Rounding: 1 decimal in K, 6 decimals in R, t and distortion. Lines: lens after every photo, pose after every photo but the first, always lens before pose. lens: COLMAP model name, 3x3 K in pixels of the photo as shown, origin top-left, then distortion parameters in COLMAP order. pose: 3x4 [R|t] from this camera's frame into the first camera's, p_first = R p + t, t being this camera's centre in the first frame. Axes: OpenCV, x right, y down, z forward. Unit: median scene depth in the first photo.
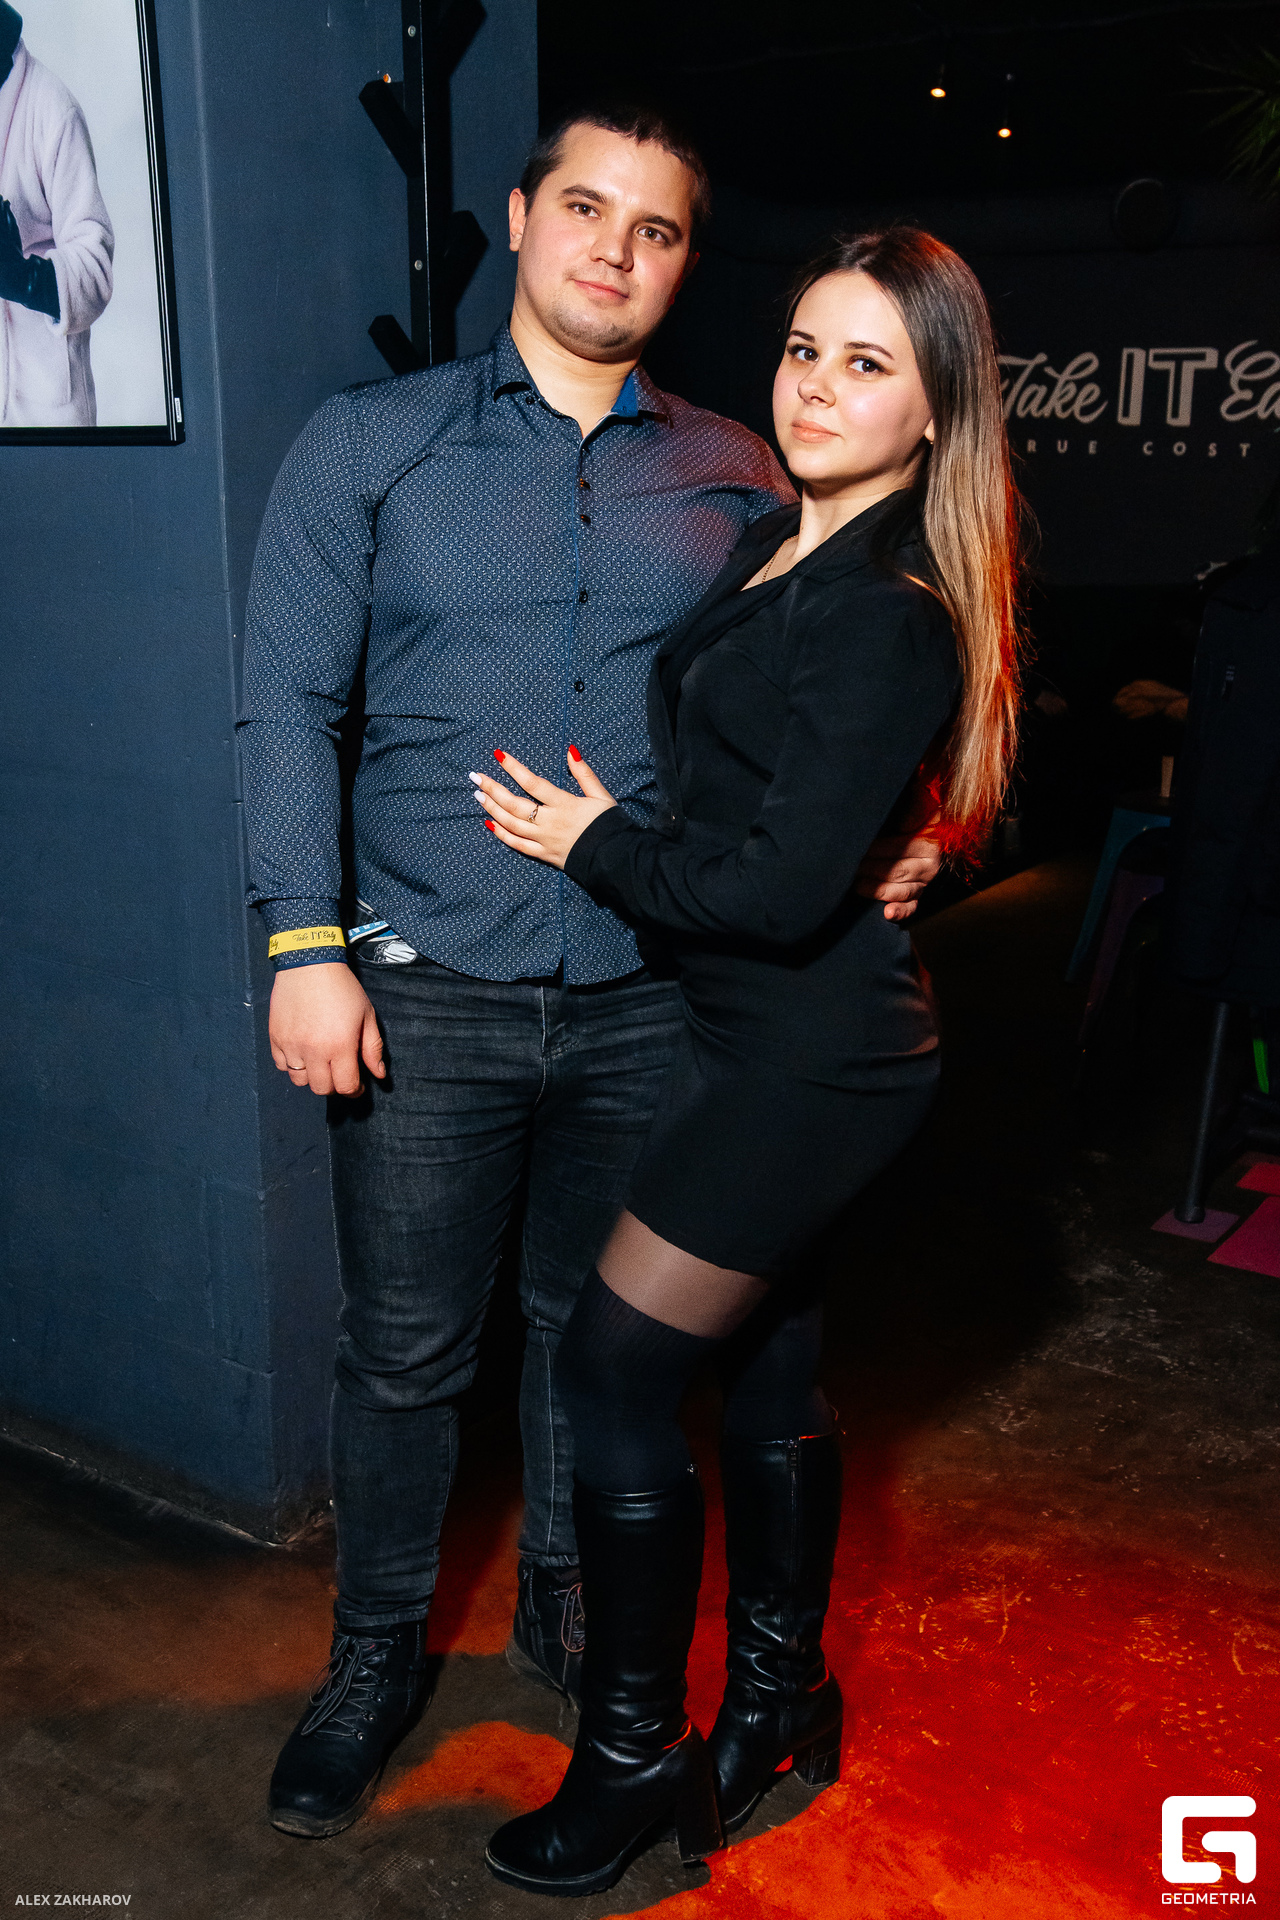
lens RADIAL K [[1953.8, 0, 635.4], [0, 1953.8, 964.3], [0, 0, 1]] dist [-0.044691, 0.000000]
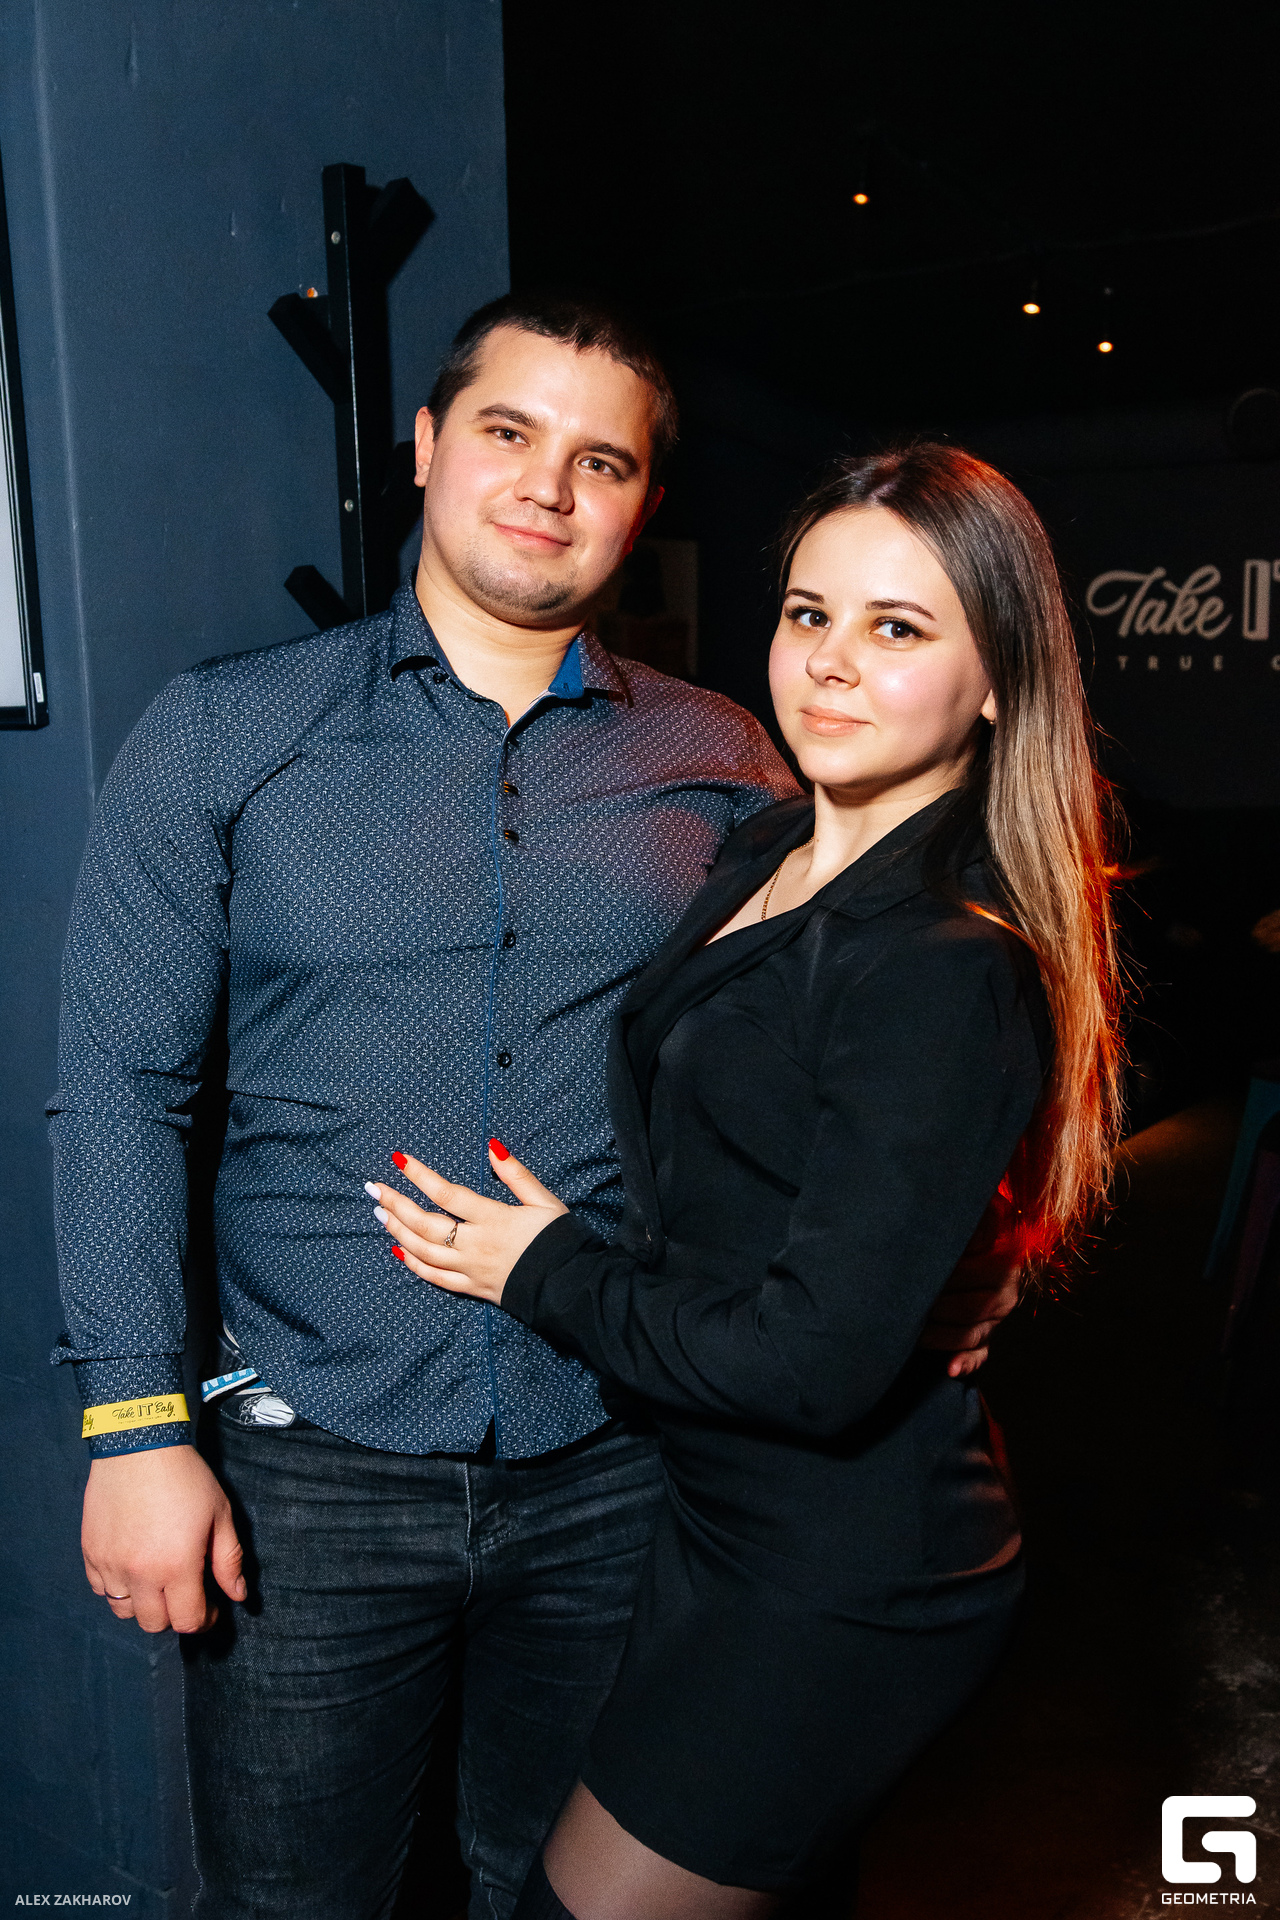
lens RADIAL K [[1953.8, 0, 613.6], [0, 1953.8, 919.6], [0, 0, 1]] dist [-0.044691, 0.000000]
pose [[0.999838, -0.016323, -0.007587, 0.016482], [0.015072, 0.989625, -0.142880, -0.082494], [0.009841, 0.142742, 0.989711, 0.248106]]
